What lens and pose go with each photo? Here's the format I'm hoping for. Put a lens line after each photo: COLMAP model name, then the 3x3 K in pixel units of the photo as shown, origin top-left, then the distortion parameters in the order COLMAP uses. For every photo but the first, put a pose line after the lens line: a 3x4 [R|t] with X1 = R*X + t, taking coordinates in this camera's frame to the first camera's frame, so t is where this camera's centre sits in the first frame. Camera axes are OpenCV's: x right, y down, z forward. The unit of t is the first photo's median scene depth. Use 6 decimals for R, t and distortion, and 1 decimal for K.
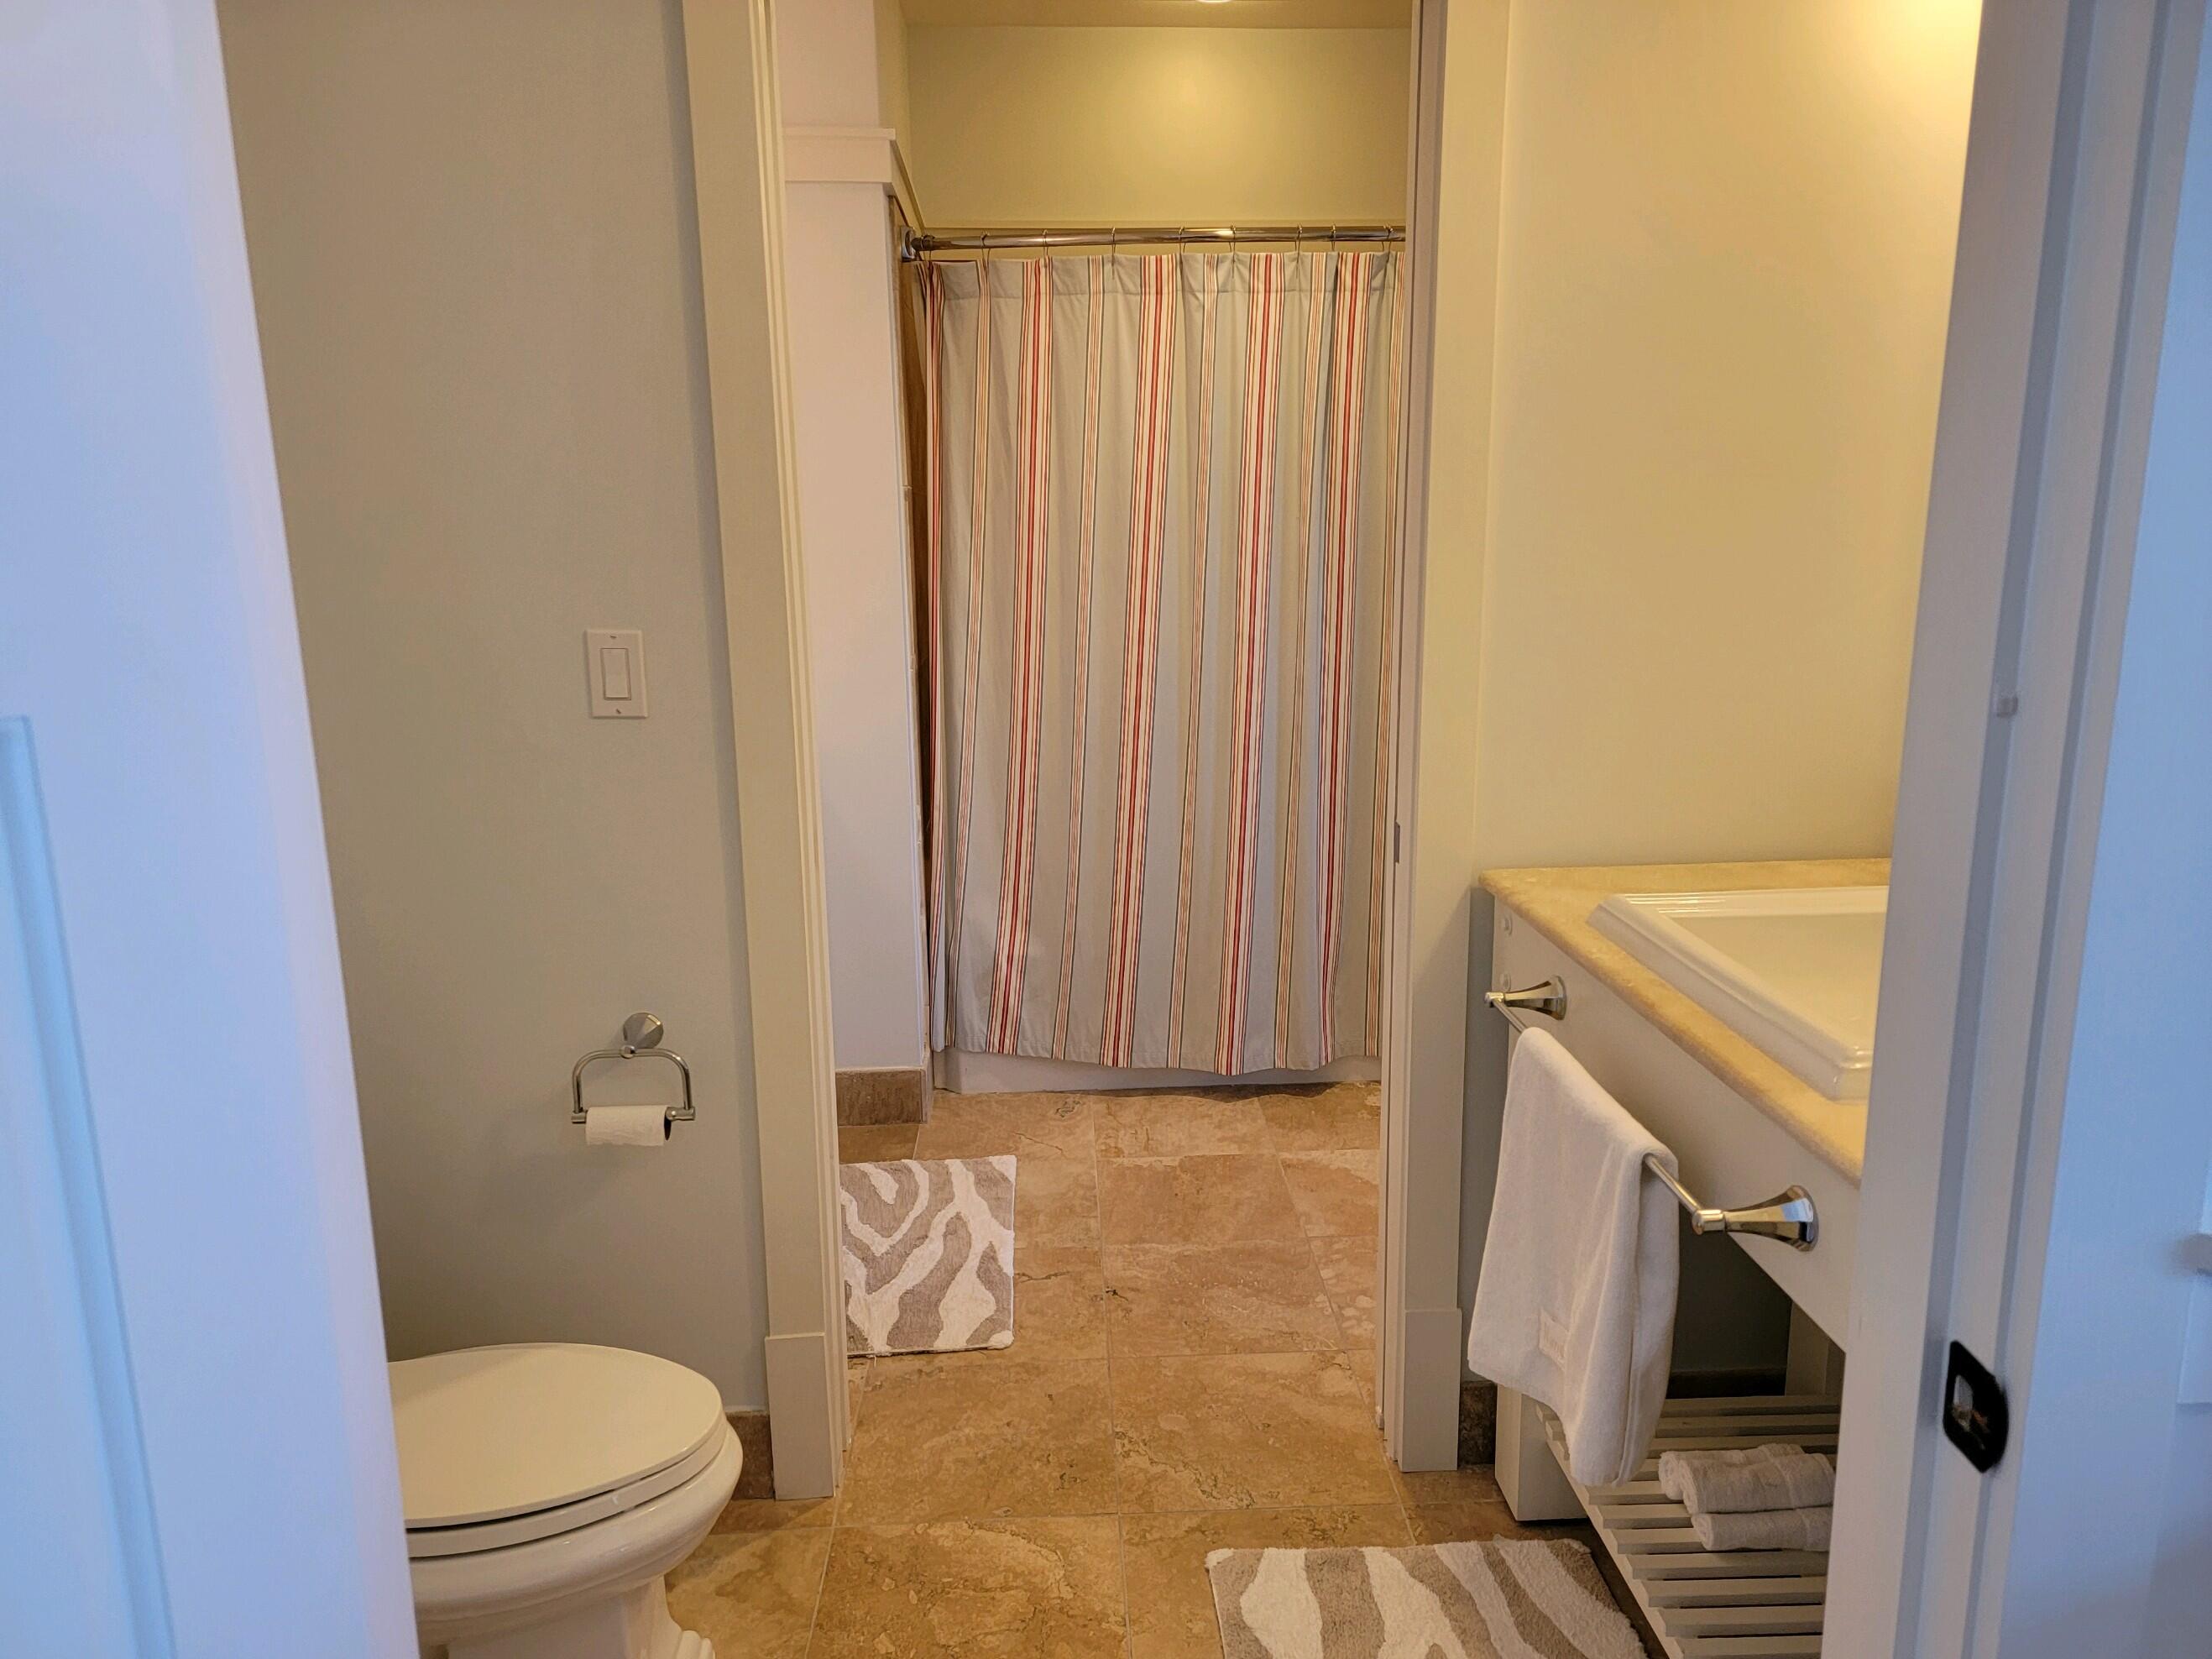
lens RADIAL K [[1525.7, 0, 1113.6], [0, 1525.7, 828.0], [0, 0, 1]] dist [0.084950, -0.075562]
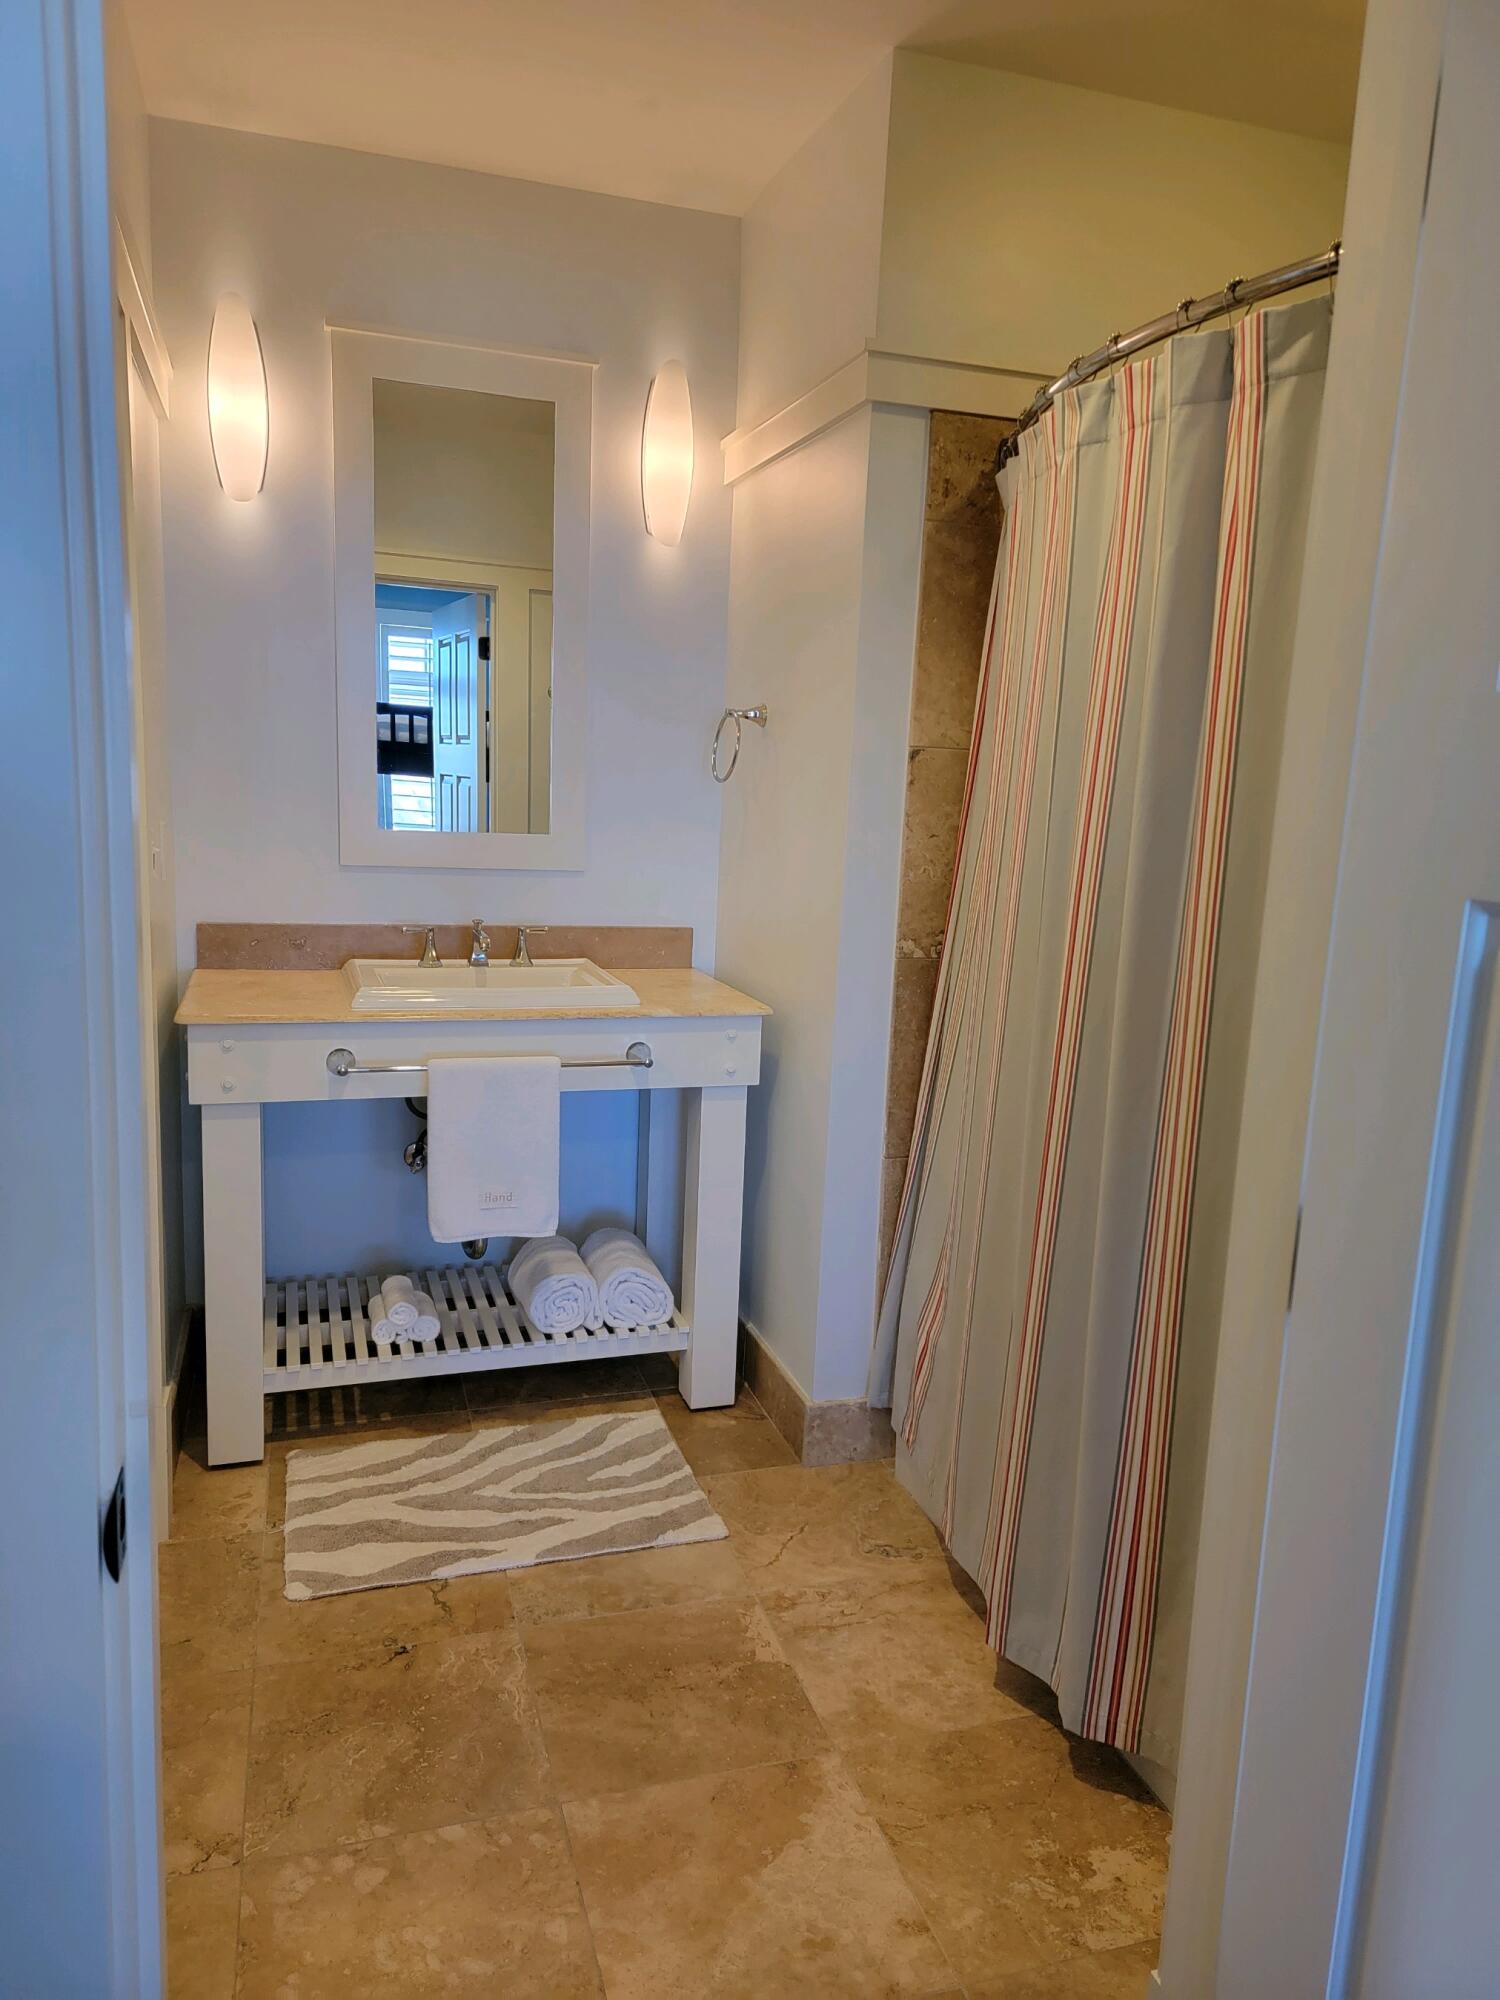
lens RADIAL K [[1379.4, 0, 760.2], [0, 1379.4, 1011.2], [0, 0, 1]] dist [0.084950, -0.075562]
pose [[0.262043, 0.187852, -0.946597, 0.648469], [-0.242501, 0.962217, 0.123821, -0.169131], [0.934091, 0.197104, 0.297696, 0.781672]]
